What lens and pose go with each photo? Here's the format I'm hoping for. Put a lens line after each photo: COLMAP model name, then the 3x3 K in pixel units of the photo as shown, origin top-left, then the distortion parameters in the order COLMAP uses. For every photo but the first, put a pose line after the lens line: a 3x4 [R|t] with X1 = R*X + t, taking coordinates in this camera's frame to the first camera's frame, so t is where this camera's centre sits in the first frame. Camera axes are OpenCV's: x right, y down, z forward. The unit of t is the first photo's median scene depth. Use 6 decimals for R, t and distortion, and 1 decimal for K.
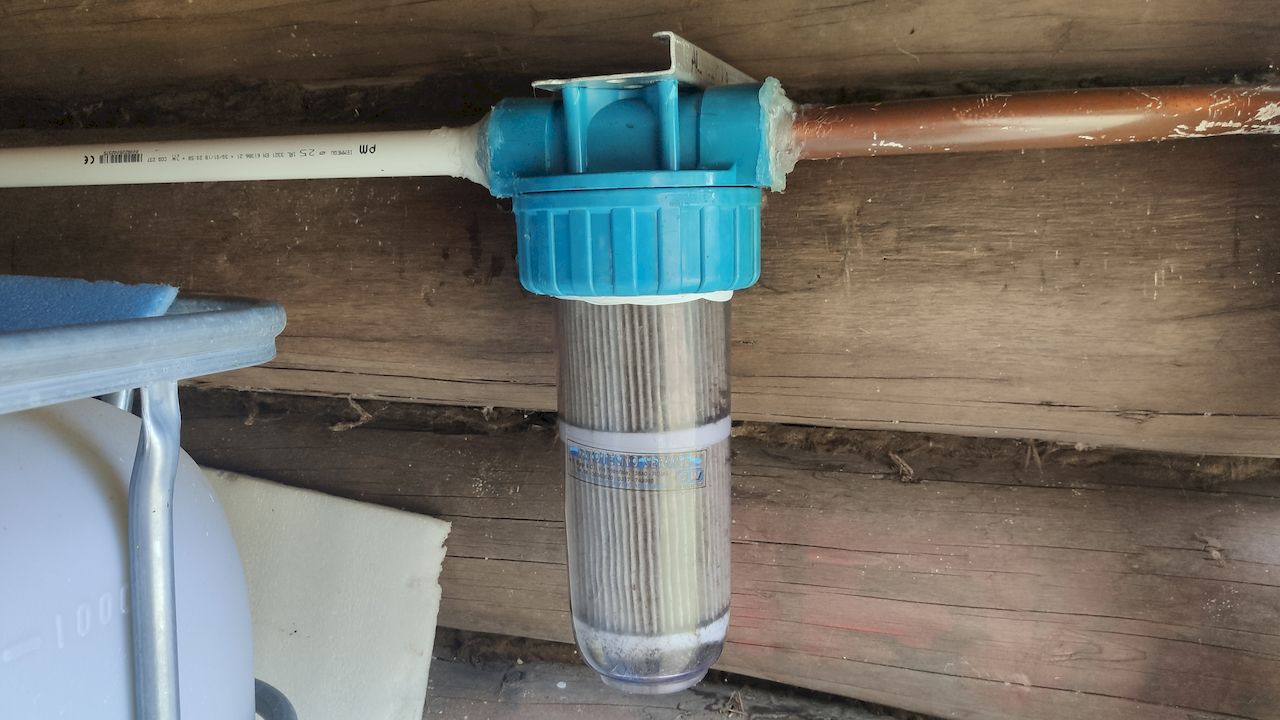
lens RADIAL K [[956.1, 0, 636.9], [0, 956.1, 367.3], [0, 0, 1]] dist [0.051283, -0.122489]
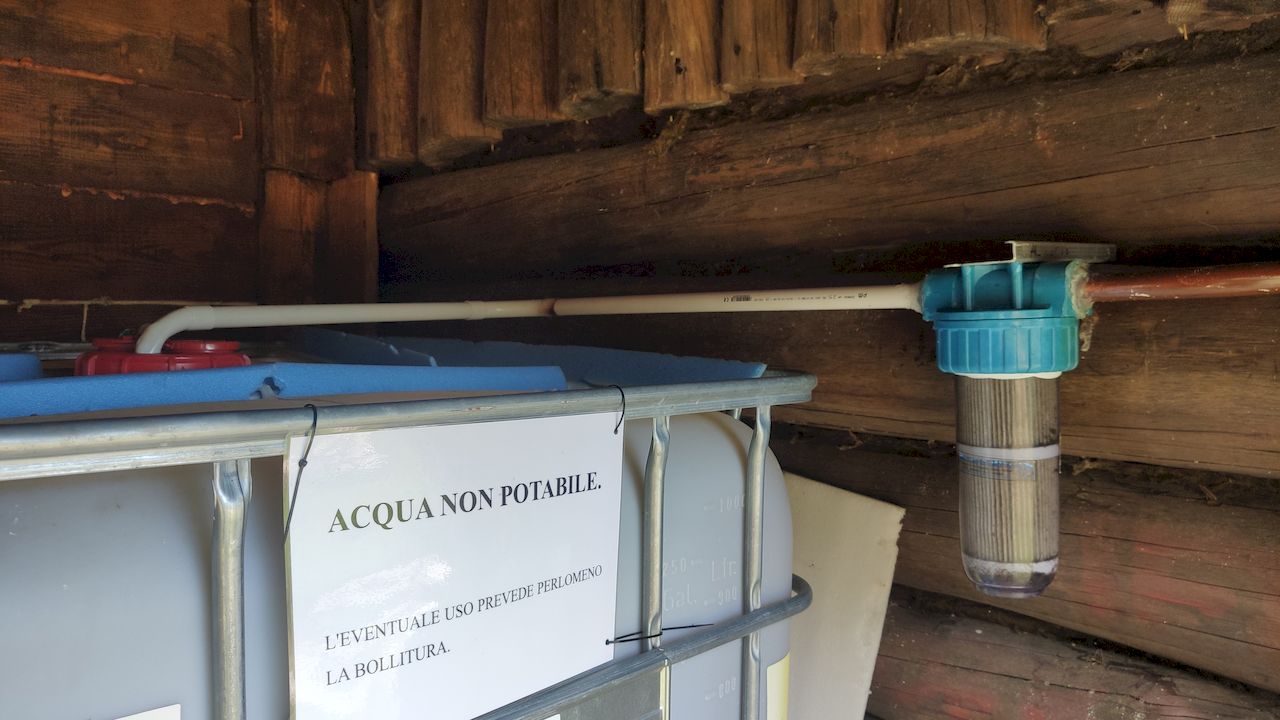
lens RADIAL K [[956.1, 0, 636.9], [0, 956.1, 367.3], [0, 0, 1]] dist [0.051283, -0.122489]
pose [[0.862217, 0.023536, -0.505993, 0.292955], [-0.063980, 0.995980, -0.062696, 0.064138], [0.502483, 0.086431, 0.860256, -0.832993]]
